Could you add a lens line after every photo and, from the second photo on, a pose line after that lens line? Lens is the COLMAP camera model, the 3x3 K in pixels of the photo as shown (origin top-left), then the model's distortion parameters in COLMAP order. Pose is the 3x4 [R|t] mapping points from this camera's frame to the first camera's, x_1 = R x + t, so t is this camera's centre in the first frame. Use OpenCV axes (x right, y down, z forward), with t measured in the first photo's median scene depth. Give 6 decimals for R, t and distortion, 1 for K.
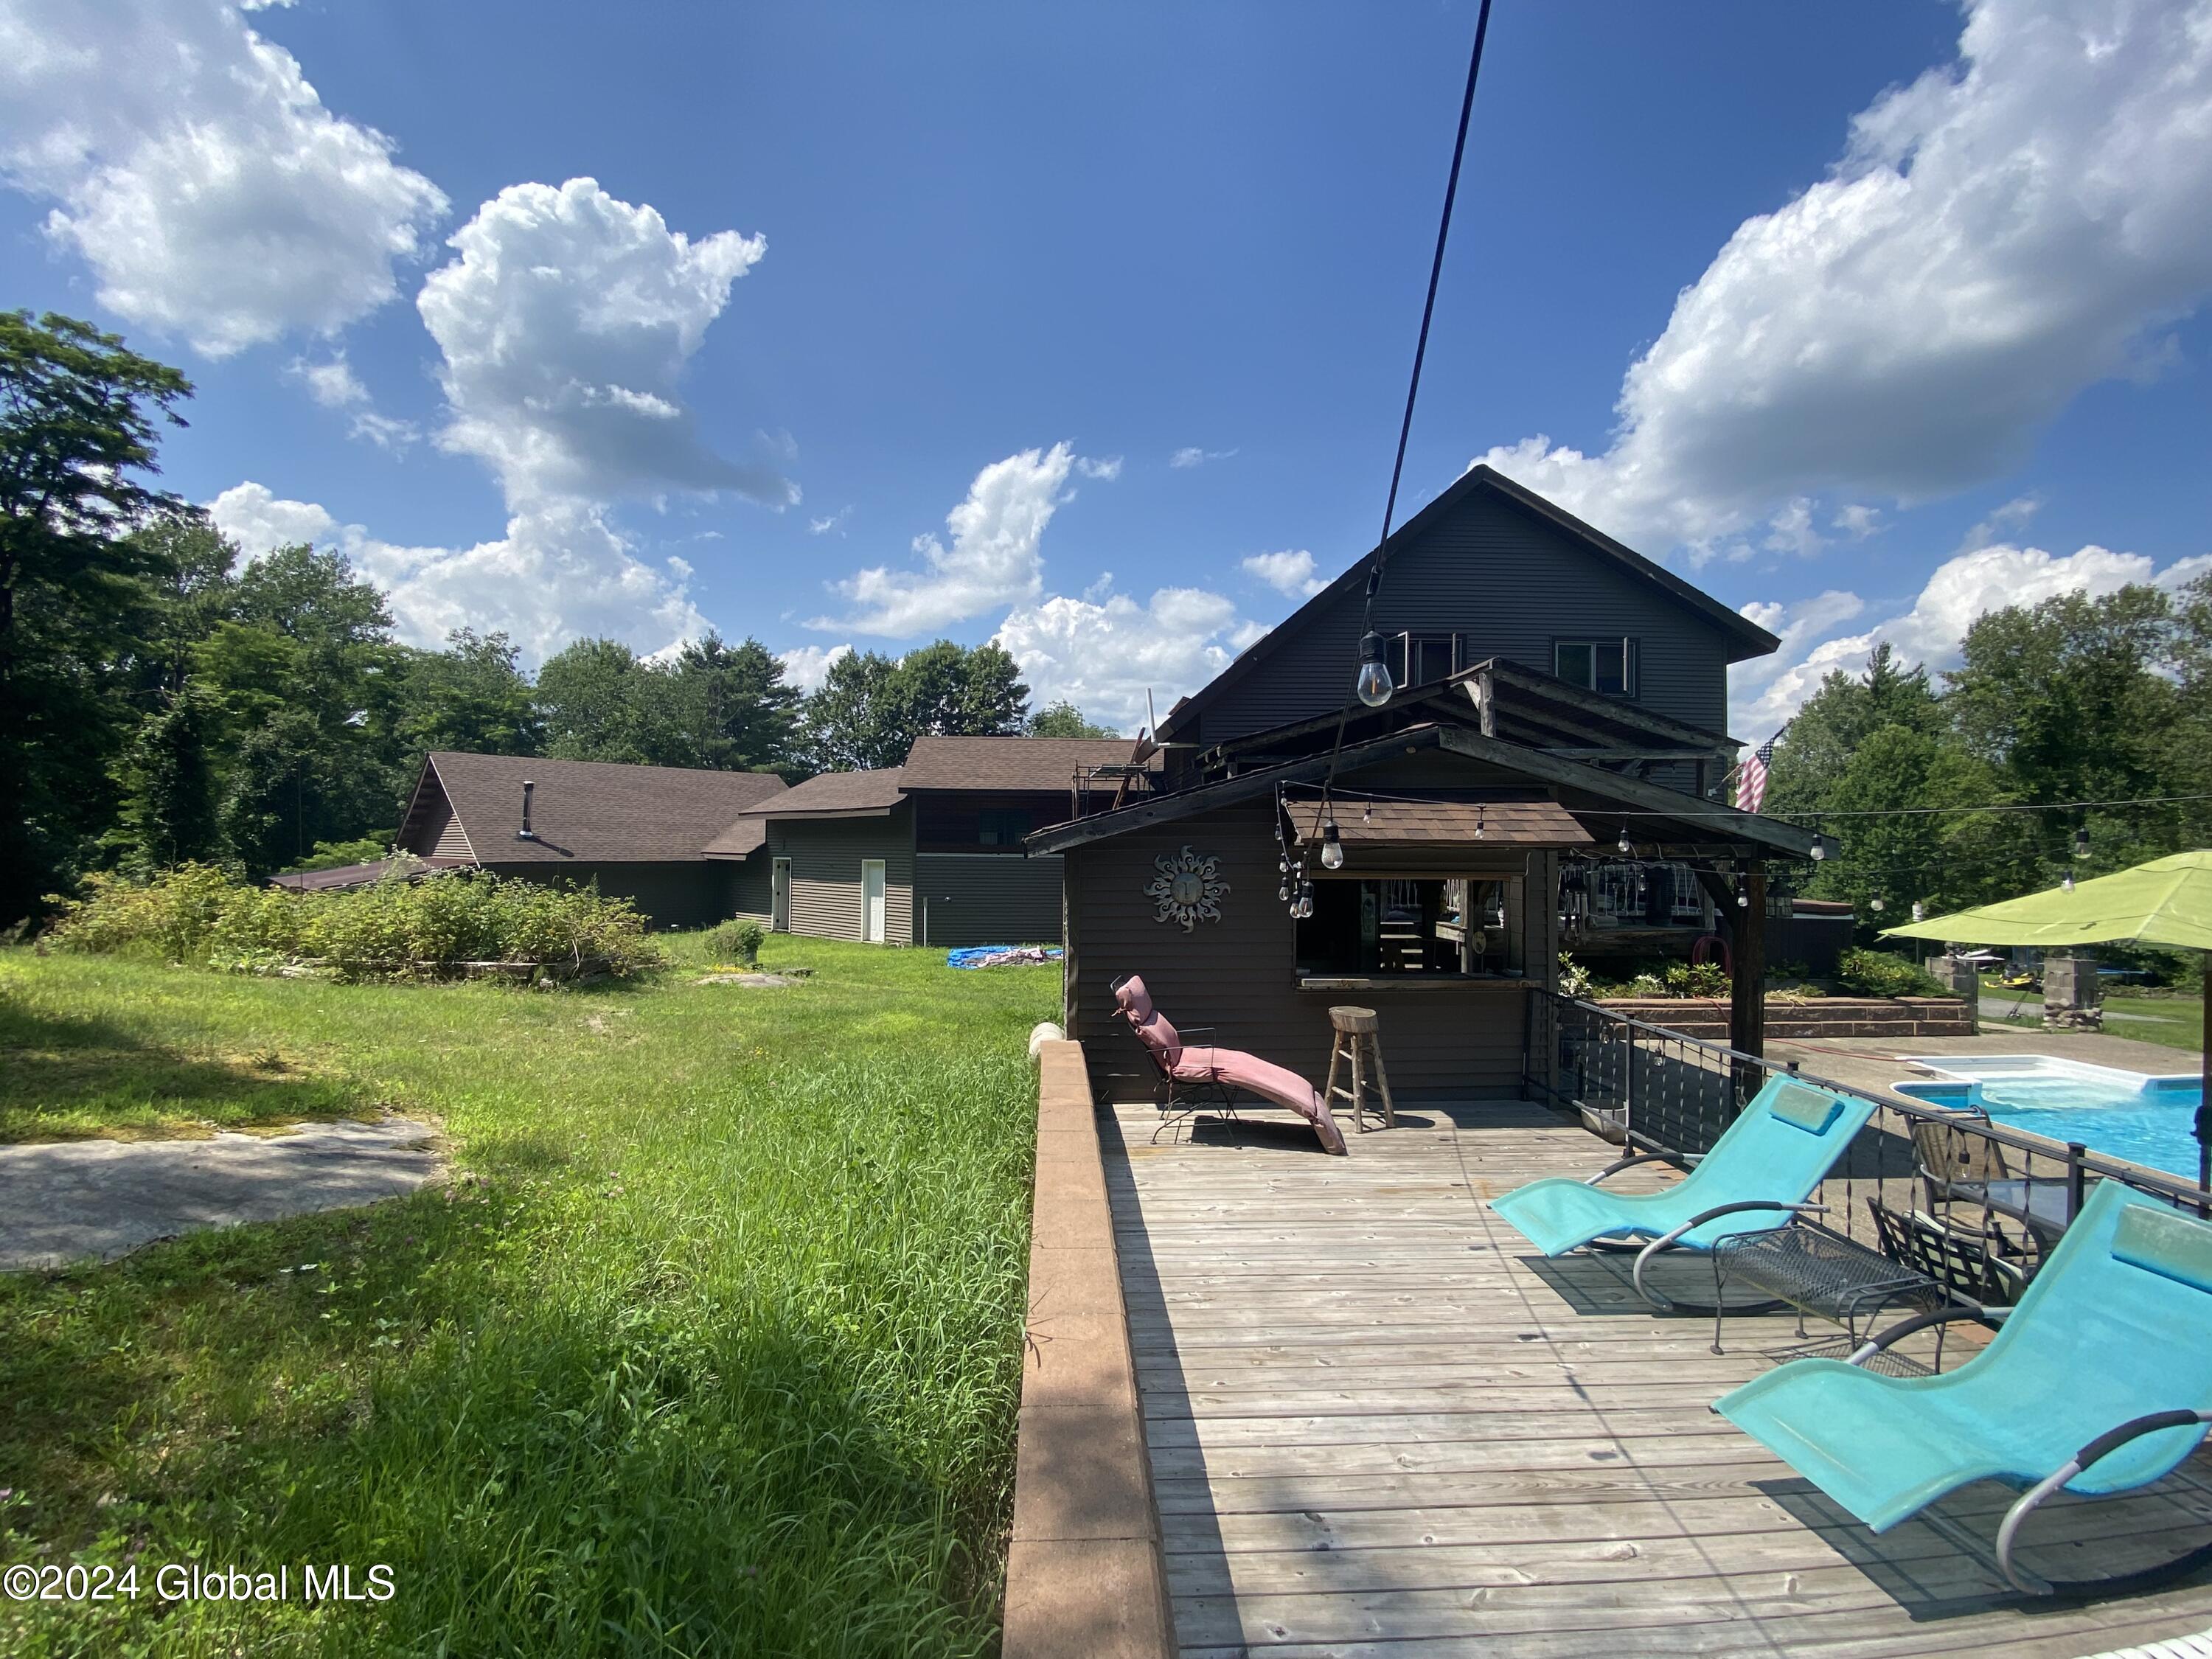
lens RADIAL K [[891.2, 0, 1129.4], [0, 891.2, 879.1], [0, 0, 1]] dist [-0.020316, -0.000749]
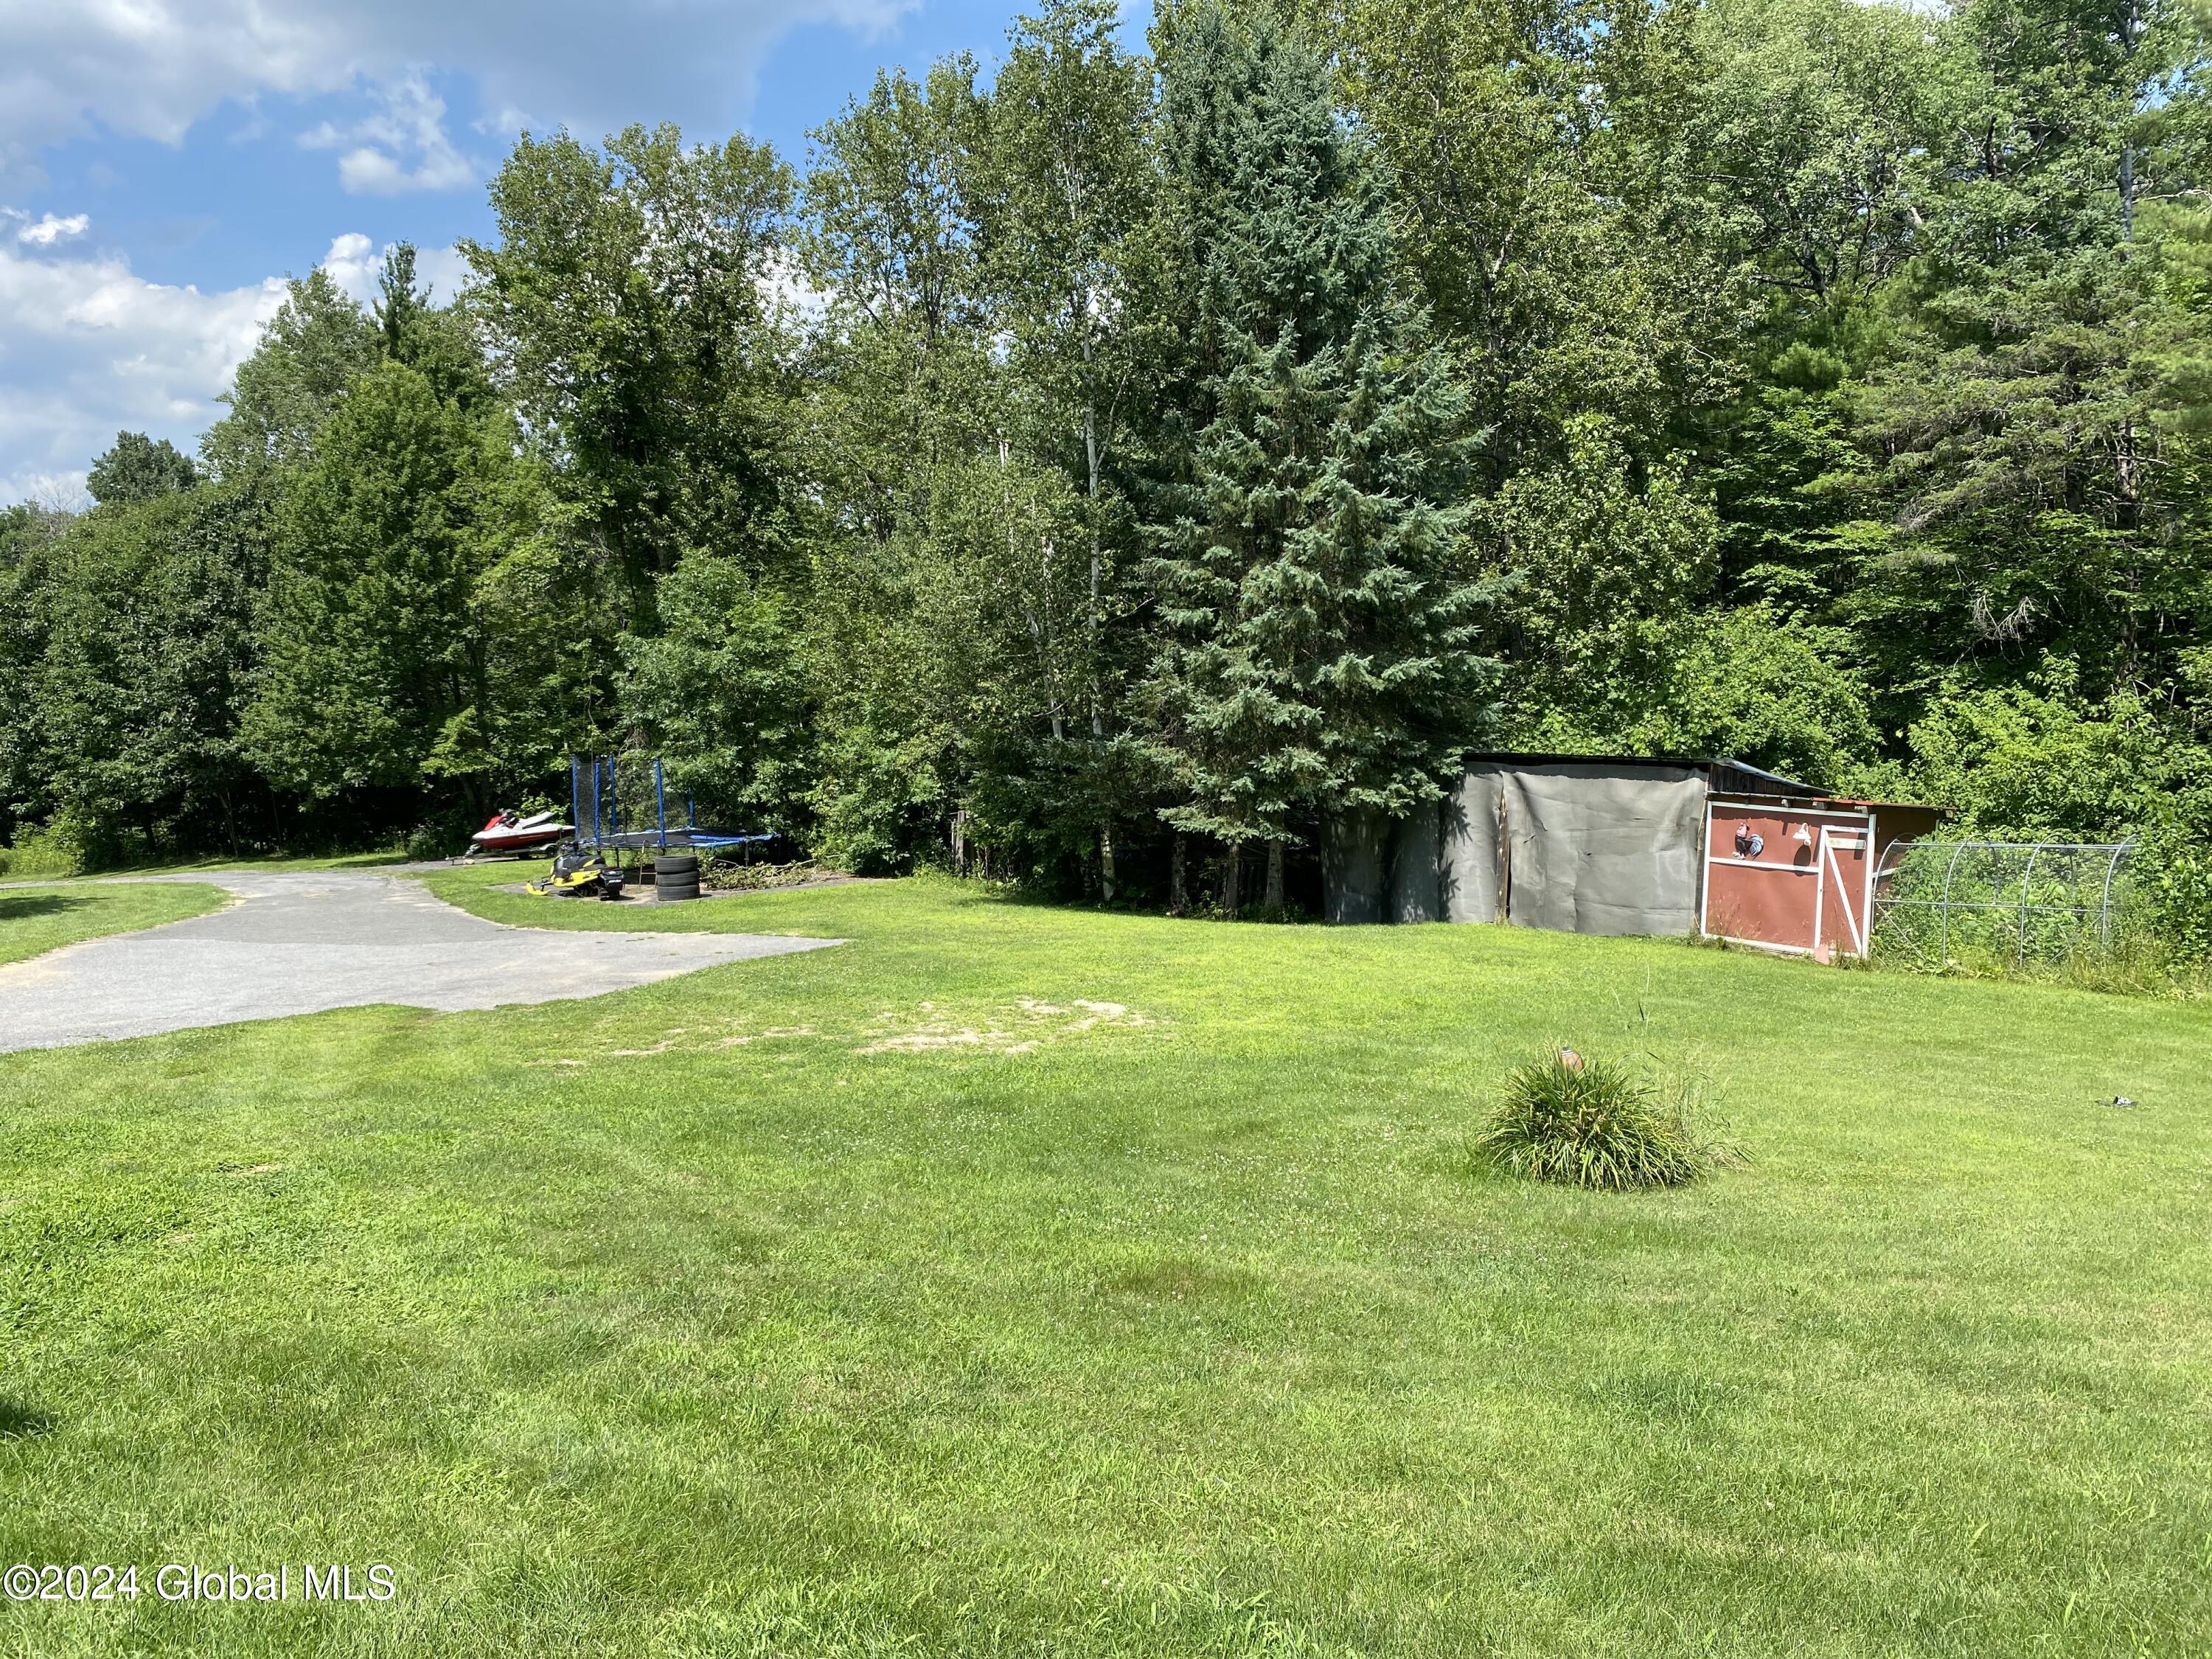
lens RADIAL K [[1615.5, 0, 1097.2], [0, 1615.5, 841.6], [0, 0, 1]] dist [-0.003678, -0.037873]
pose [[0.475293, -0.078630, 0.876307, 0.282460], [0.007668, 0.996331, 0.085241, 0.015806], [-0.879794, -0.033794, 0.474152, 0.250518]]
